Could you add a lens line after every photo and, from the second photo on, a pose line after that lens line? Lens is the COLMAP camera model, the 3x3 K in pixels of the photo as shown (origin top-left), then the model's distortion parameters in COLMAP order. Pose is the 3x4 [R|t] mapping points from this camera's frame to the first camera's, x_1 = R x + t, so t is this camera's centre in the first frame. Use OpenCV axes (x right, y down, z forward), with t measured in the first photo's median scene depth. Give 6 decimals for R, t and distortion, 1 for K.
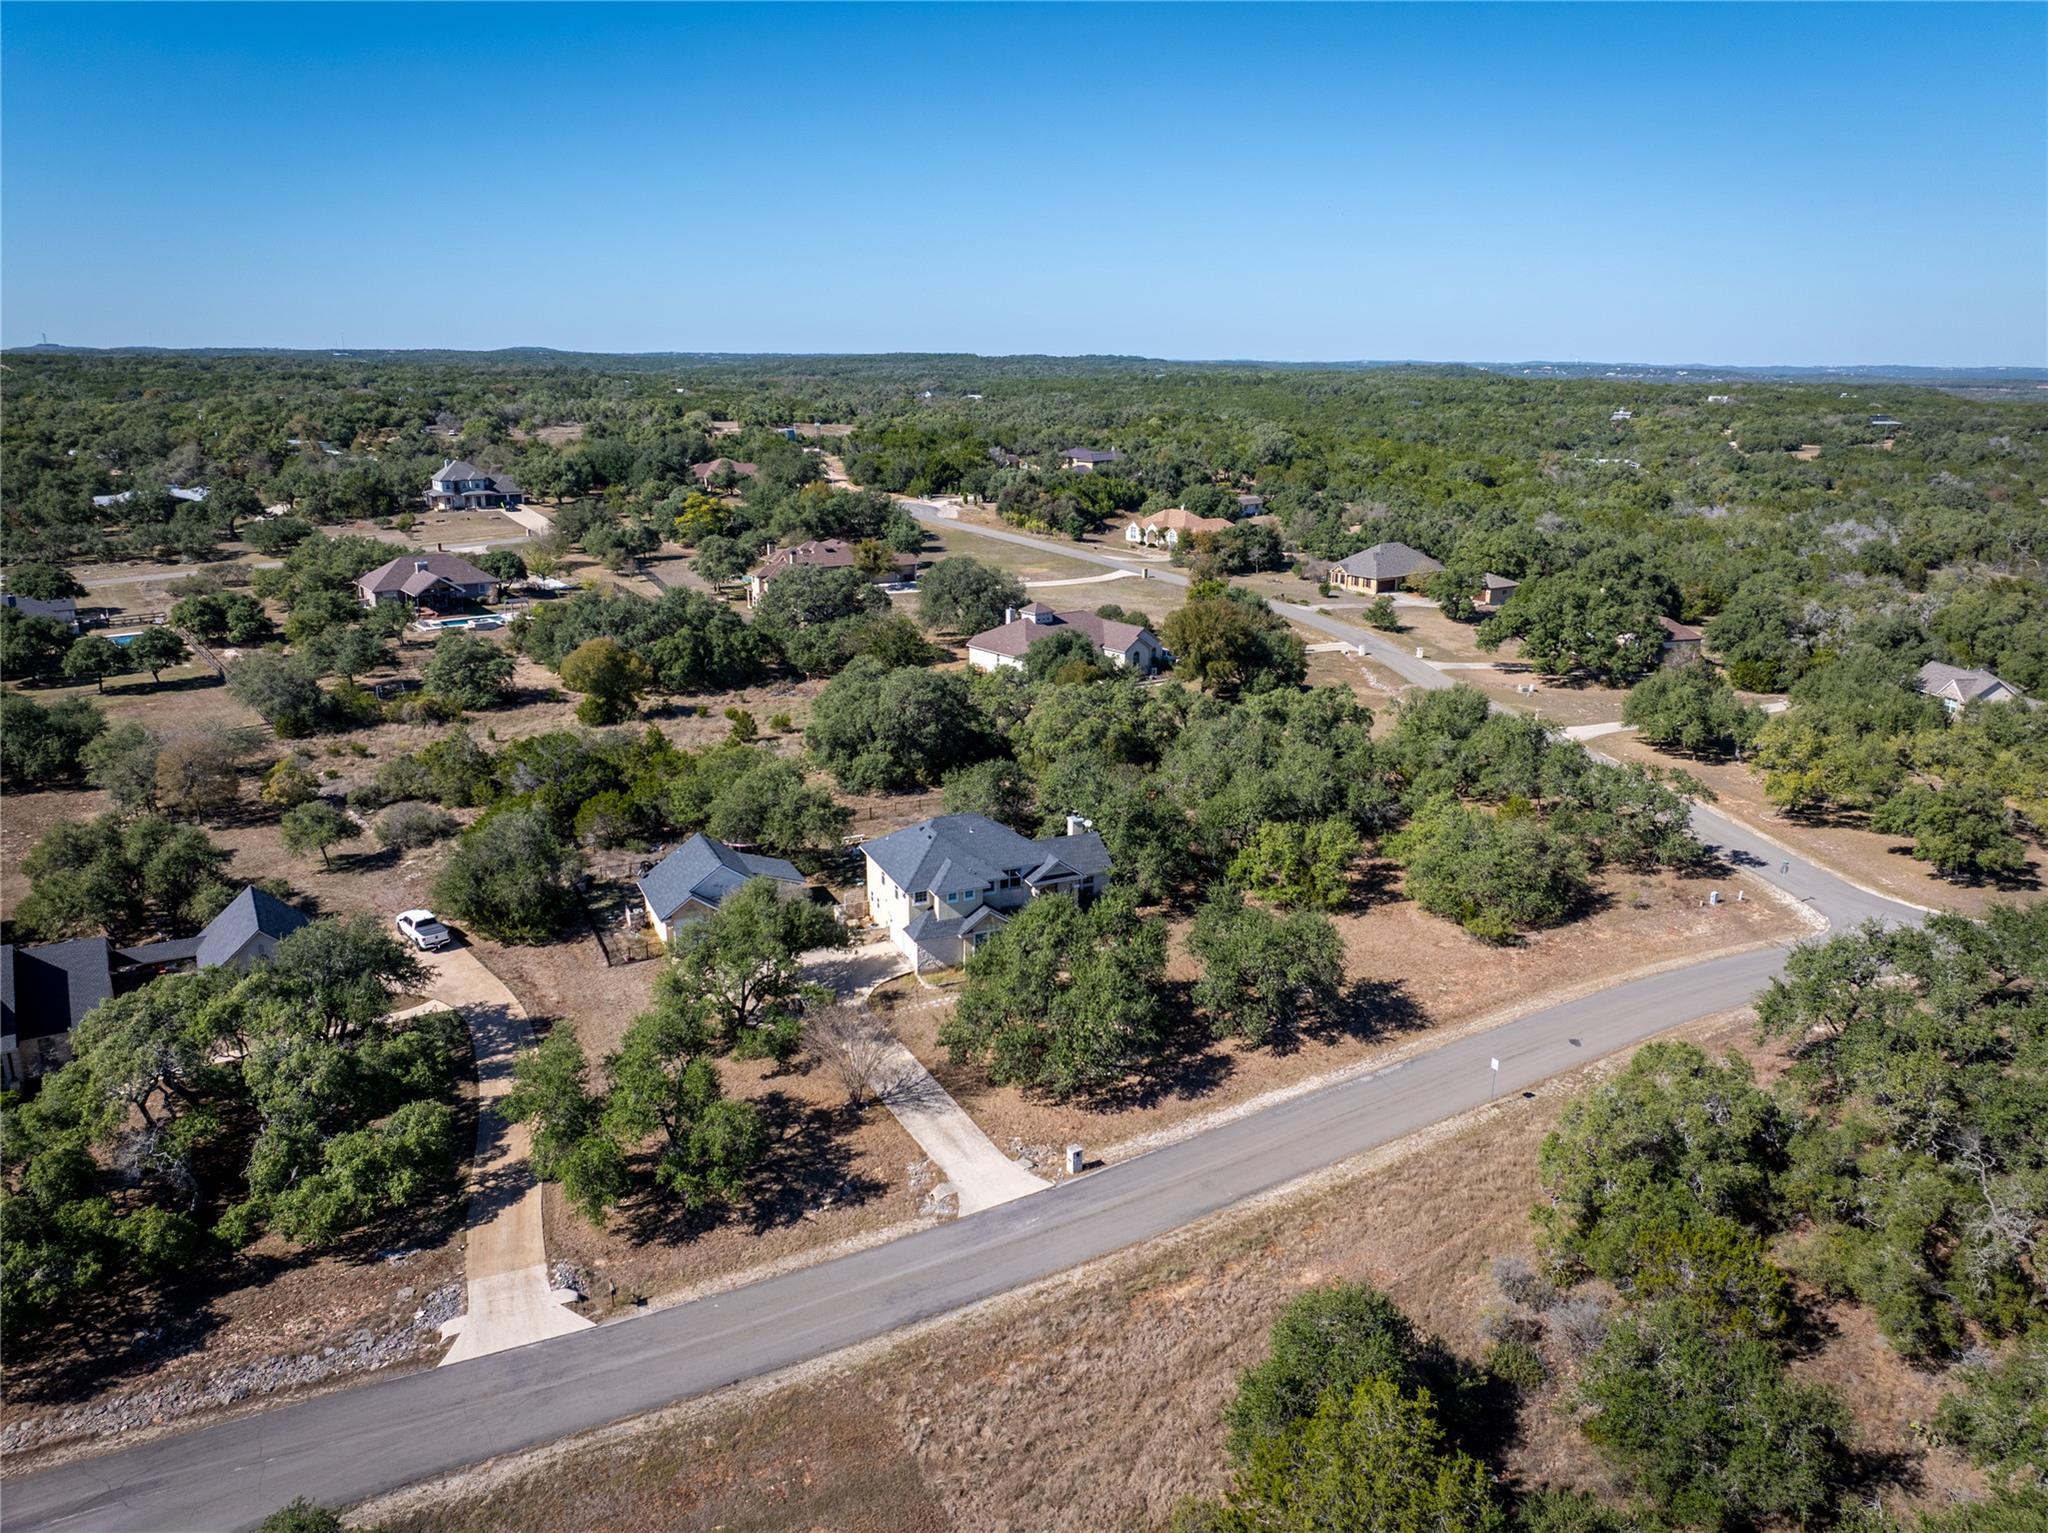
lens RADIAL K [[1445.4, 0, 1029.4], [0, 1445.4, 765.5], [0, 0, 1]] dist [-0.057356, 0.028489]
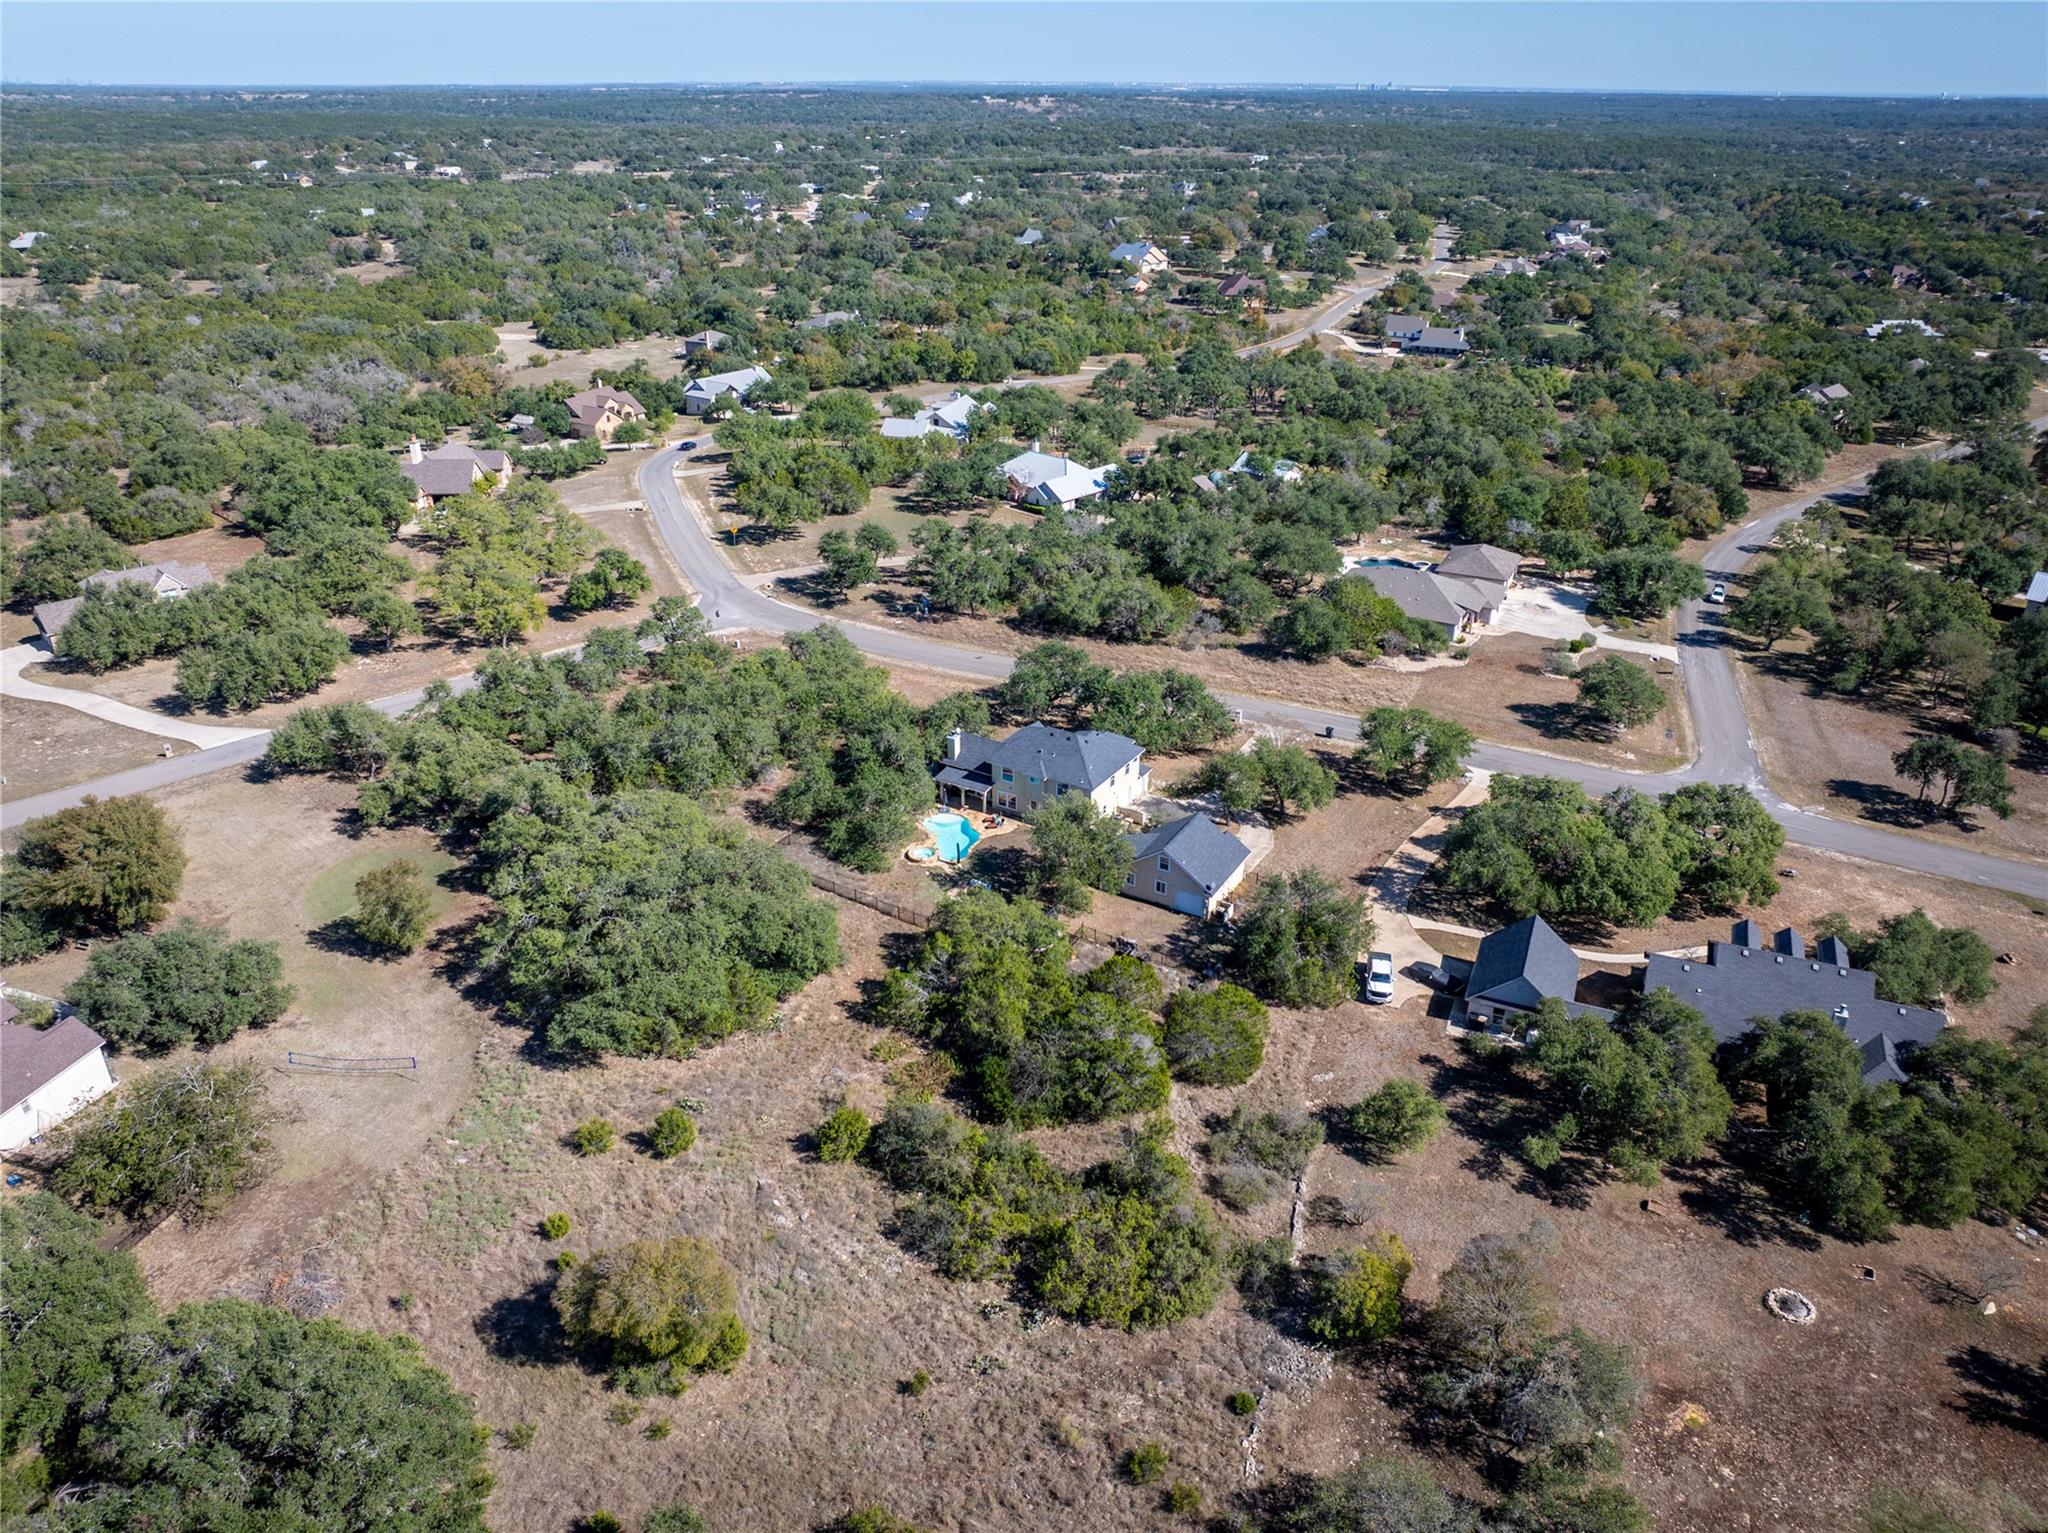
lens RADIAL K [[1445.4, 0, 1015.0], [0, 1445.4, 775.3], [0, 0, 1]] dist [-0.057356, 0.028489]
pose [[-0.572898, -0.378928, 0.726775, -1.149953], [0.218476, 0.784033, 0.581000, -0.813425], [-0.789973, 0.491636, -0.366384, 1.762999]]
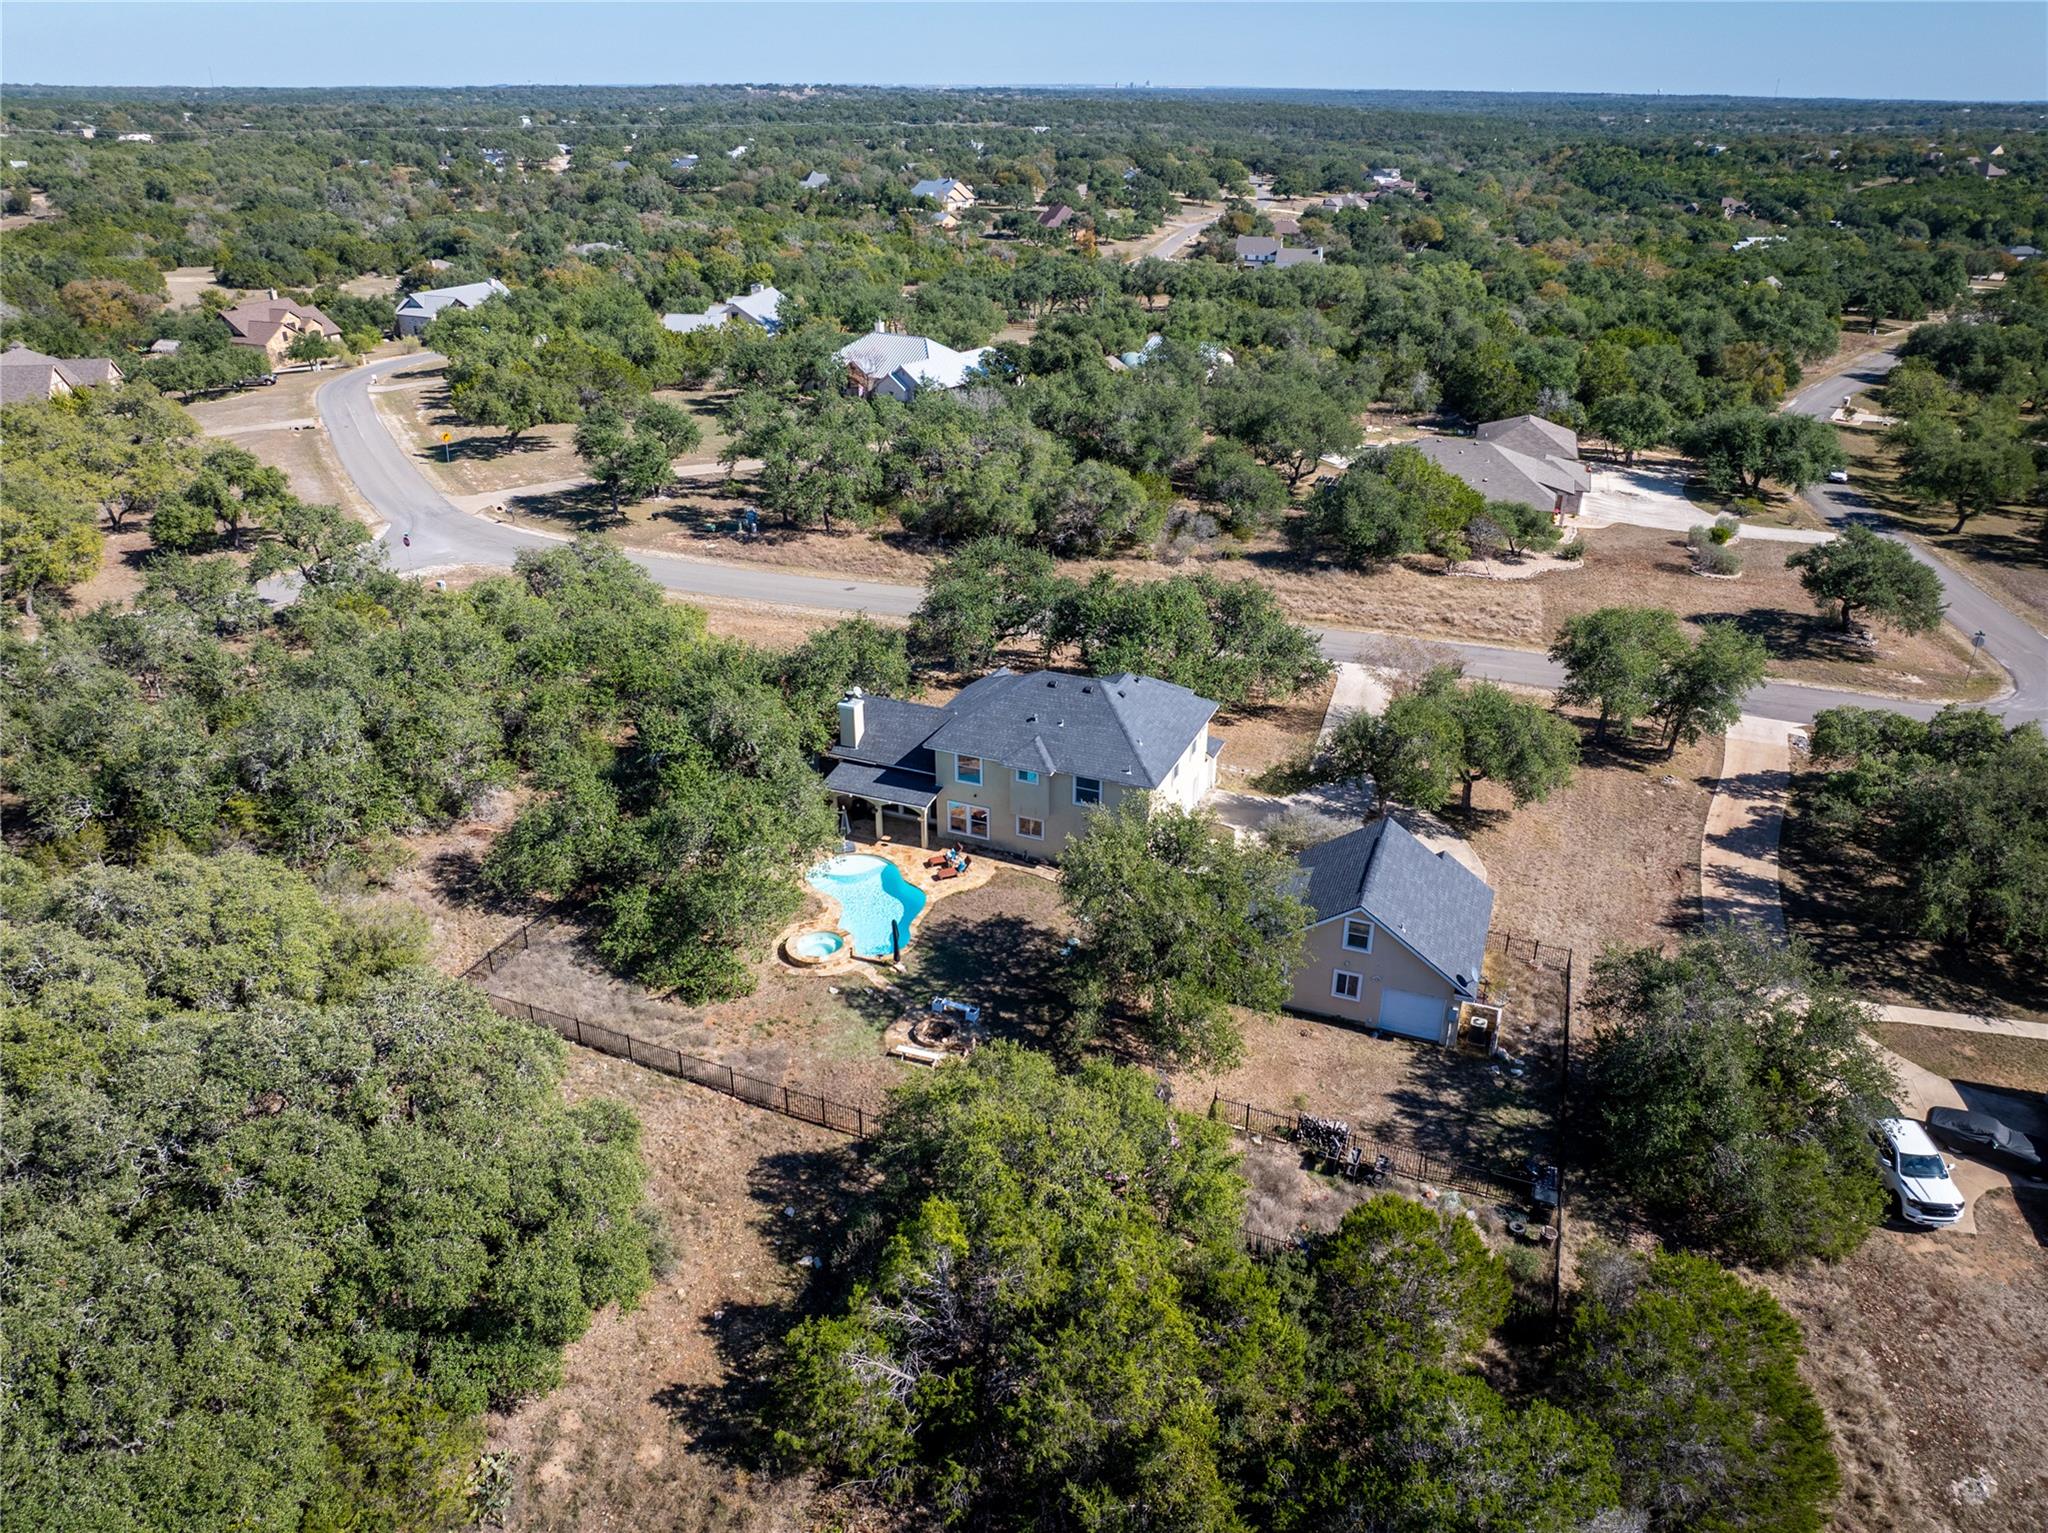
lens RADIAL K [[1445.4, 0, 1031.0], [0, 1445.4, 760.9], [0, 0, 1]] dist [-0.057356, 0.028489]
pose [[-0.697309, -0.329210, 0.636696, -0.548311], [0.181582, 0.778171, 0.601230, -0.389477], [-0.693389, 0.534856, -0.482847, 1.555855]]
